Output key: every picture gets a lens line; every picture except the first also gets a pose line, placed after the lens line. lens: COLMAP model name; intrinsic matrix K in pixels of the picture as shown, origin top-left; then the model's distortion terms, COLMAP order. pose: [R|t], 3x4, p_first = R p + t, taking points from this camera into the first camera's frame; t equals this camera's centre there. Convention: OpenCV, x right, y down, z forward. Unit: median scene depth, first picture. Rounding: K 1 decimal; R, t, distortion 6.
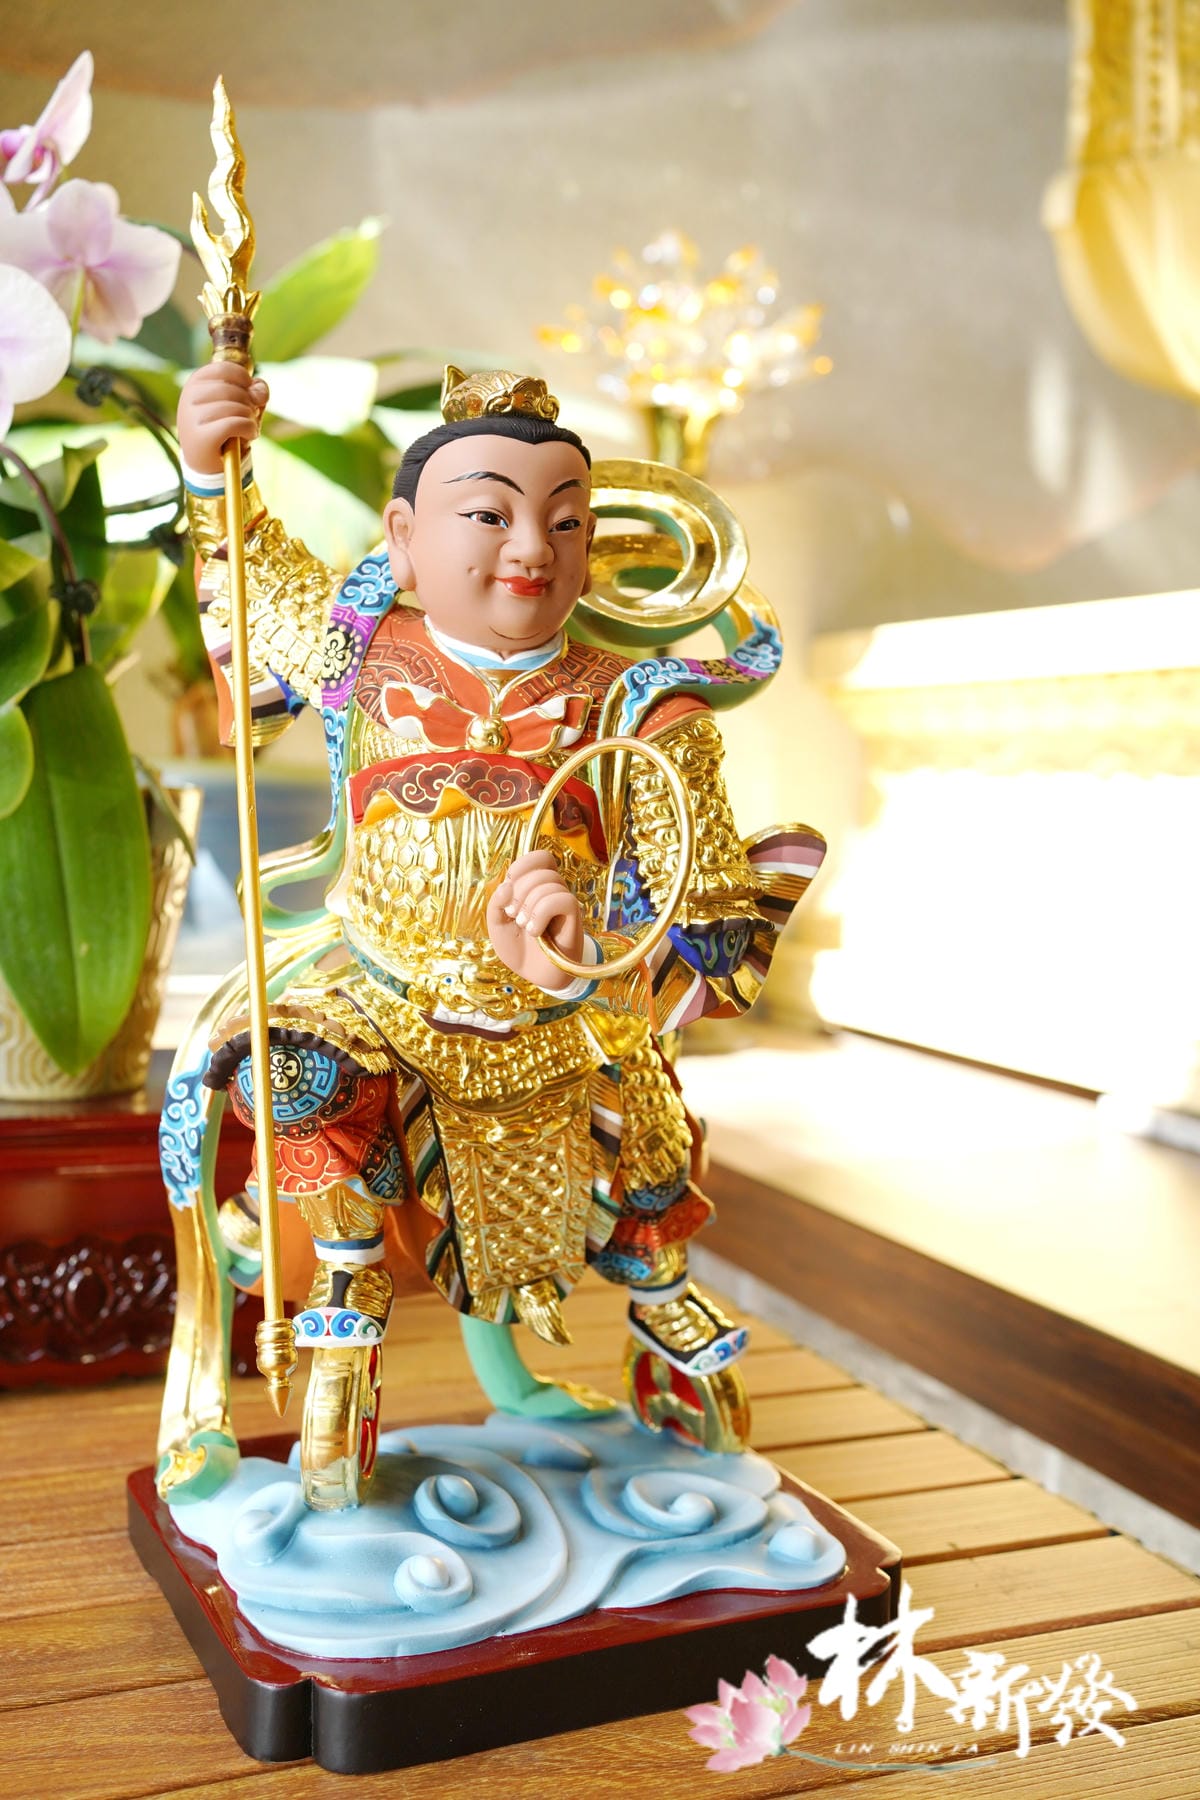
lens RADIAL K [[1826.1, 0, 604.7], [0, 1826.1, 892.3], [0, 0, 1]] dist [-0.013069, 0.110411]
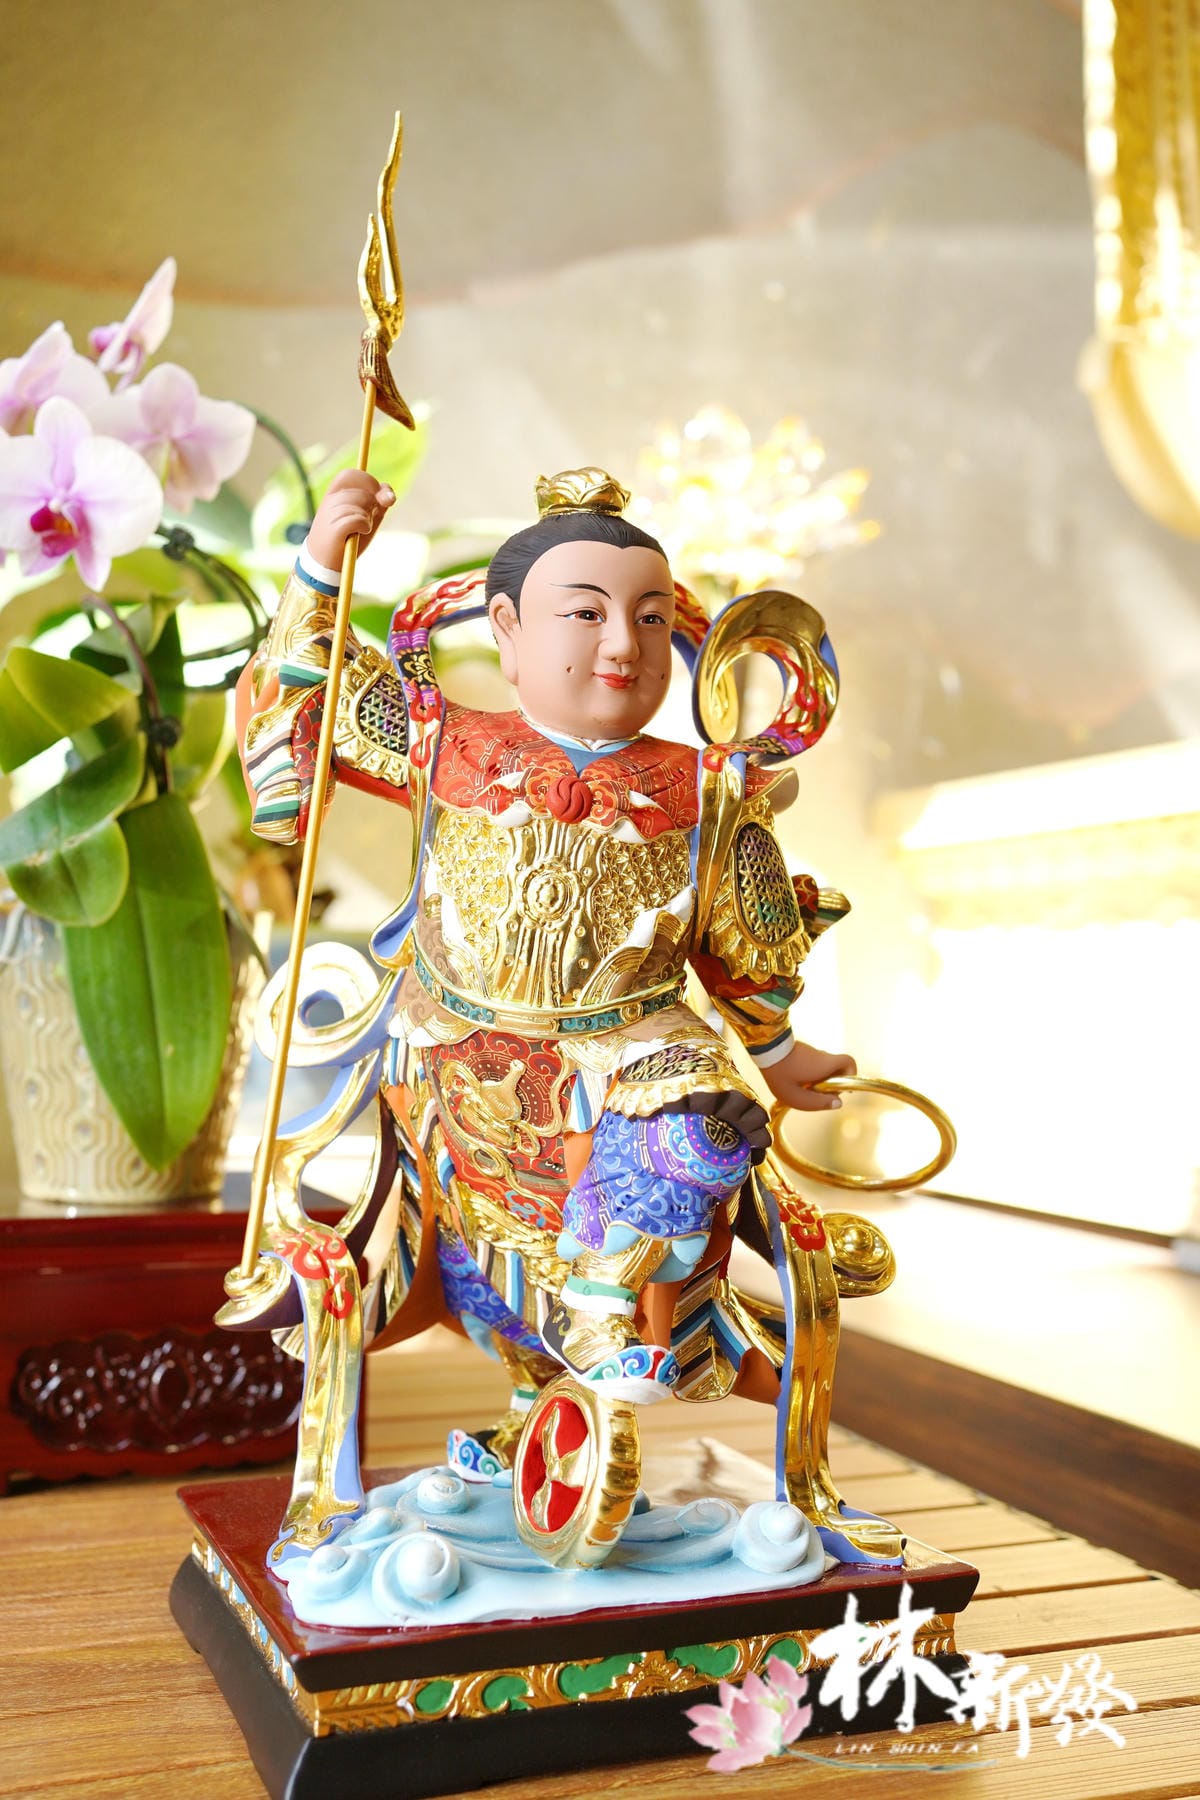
lens RADIAL K [[1934.8, 0, 600.0], [0, 1934.8, 900.0], [0, 0, 1]] dist [0.005600, 0.014626]
pose [[0.999080, -0.028381, -0.032157, 0.008433], [0.024828, 0.994062, -0.105947, 0.069894], [0.034973, 0.105051, 0.993852, -0.137908]]
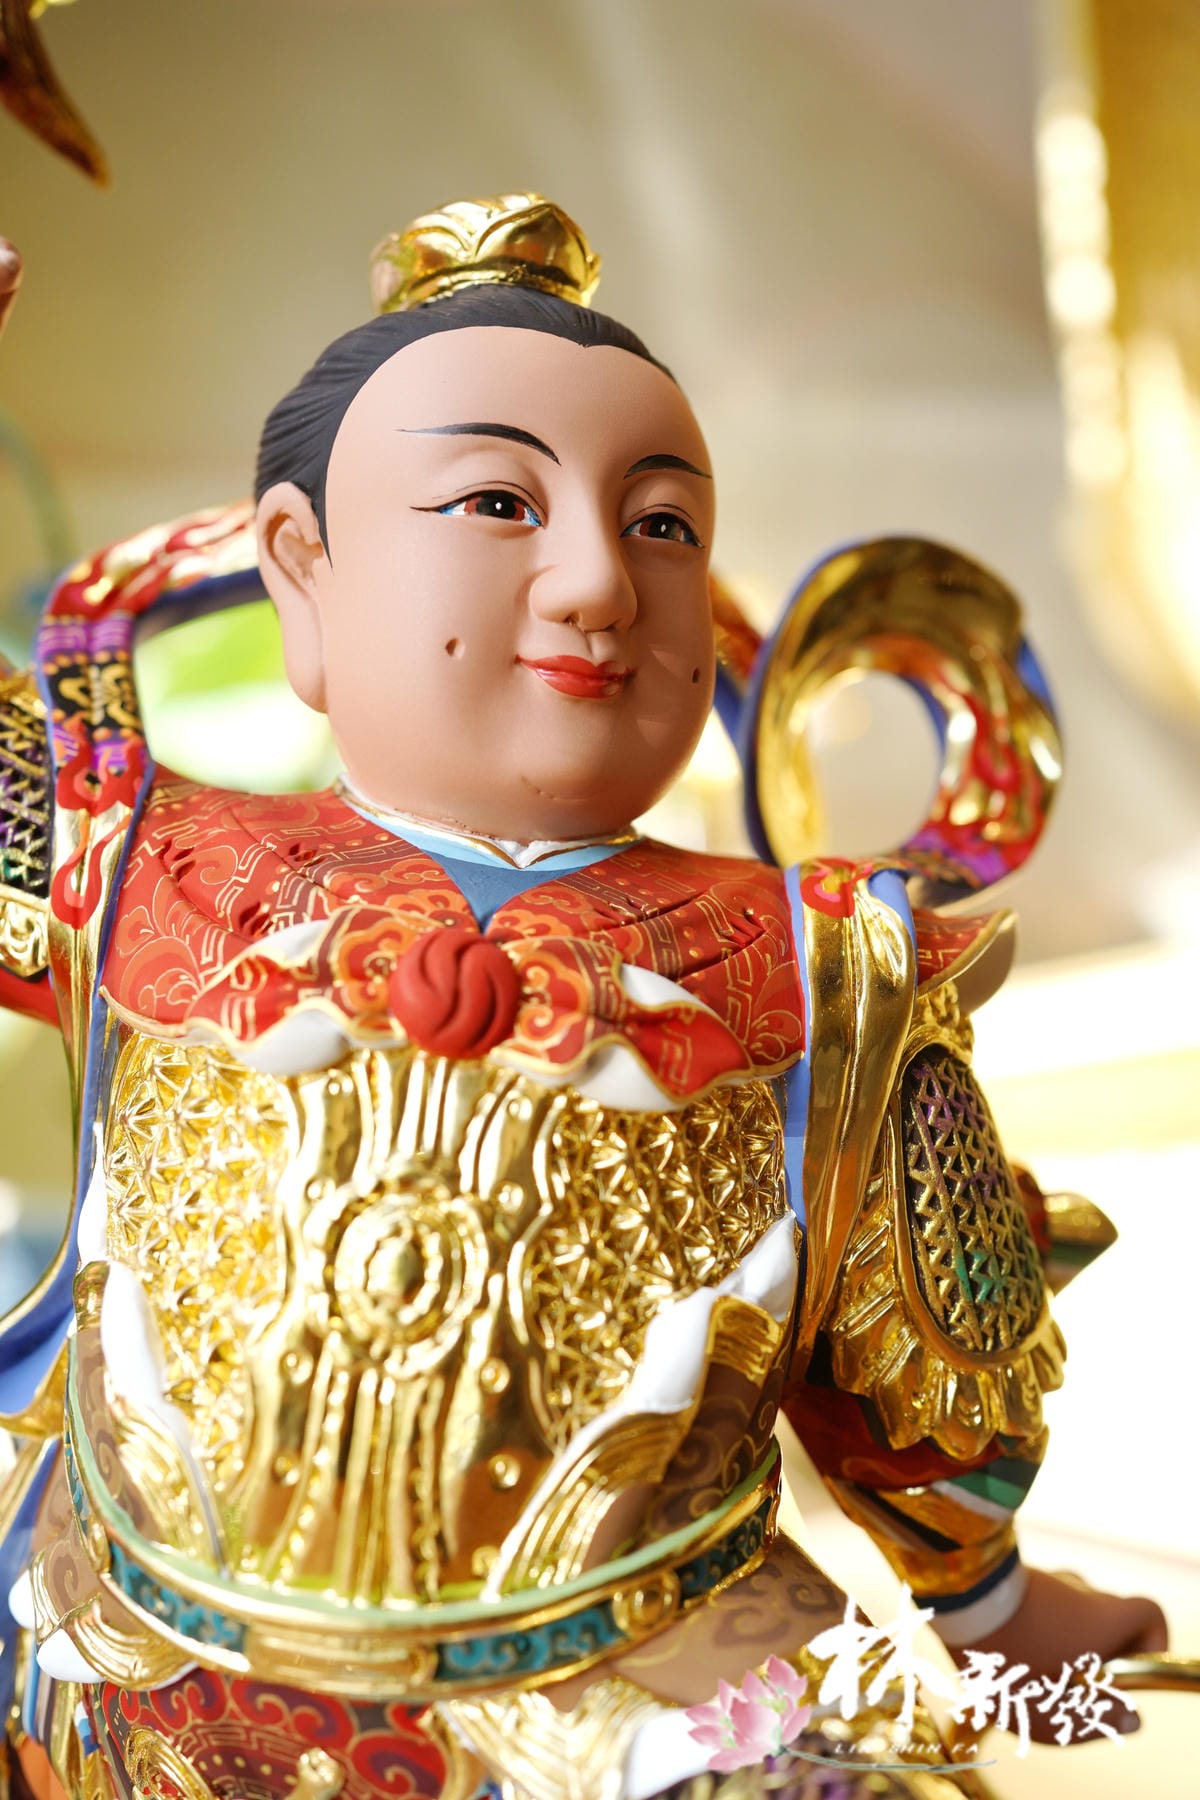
lens RADIAL K [[1826.1, 0, 604.7], [0, 1826.1, 892.3], [0, 0, 1]] dist [-0.013069, 0.110411]
pose [[0.998439, -0.055262, 0.008073, -0.009064], [0.055628, 0.971233, -0.231543, -0.011029], [0.004954, 0.231630, 0.972791, 0.412704]]
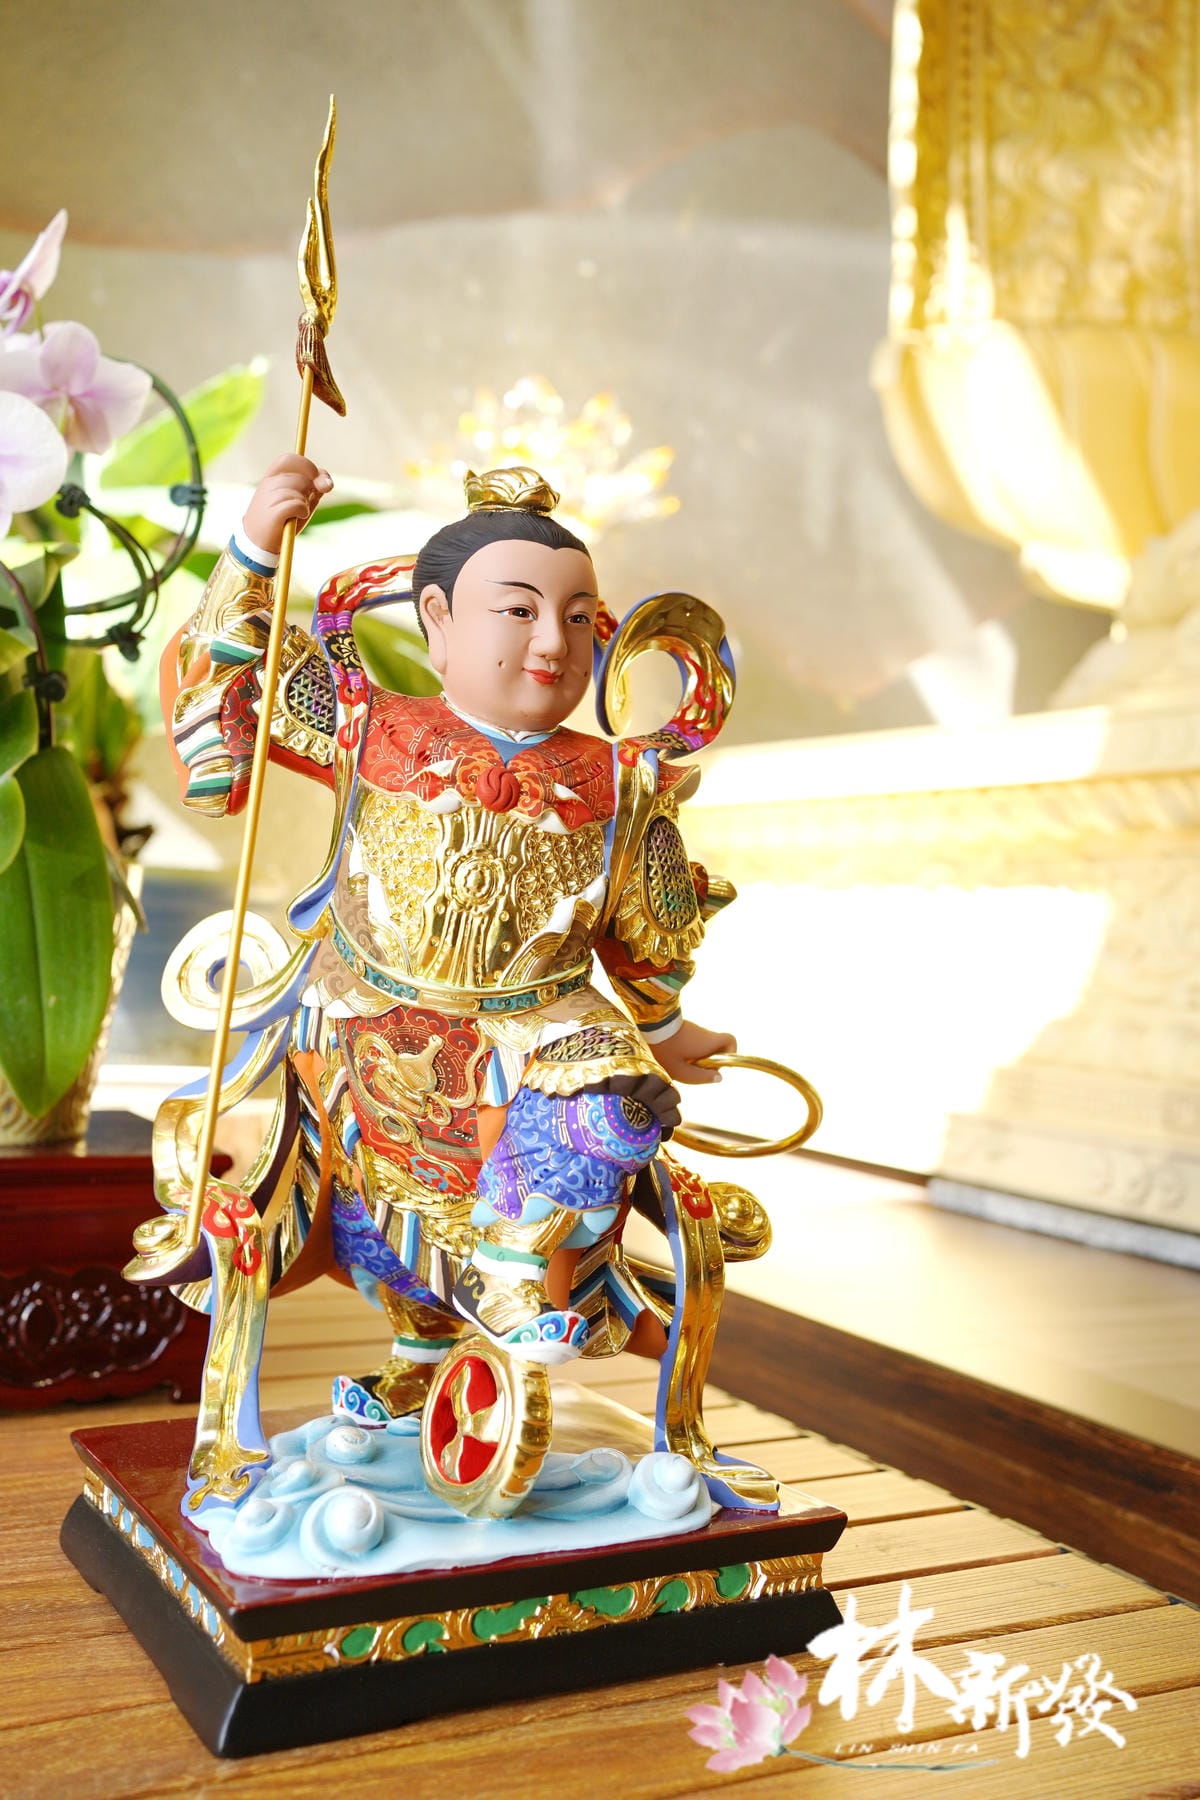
lens RADIAL K [[1824.7, 0, 588.9], [0, 1824.7, 908.3], [0, 0, 1]] dist [0.000457, 0.017180]
pose [[0.995294, 0.009591, 0.096426, -0.068737], [-0.003642, 0.998090, -0.061675, 0.042010], [-0.096834, 0.061033, 0.993428, -0.131167]]
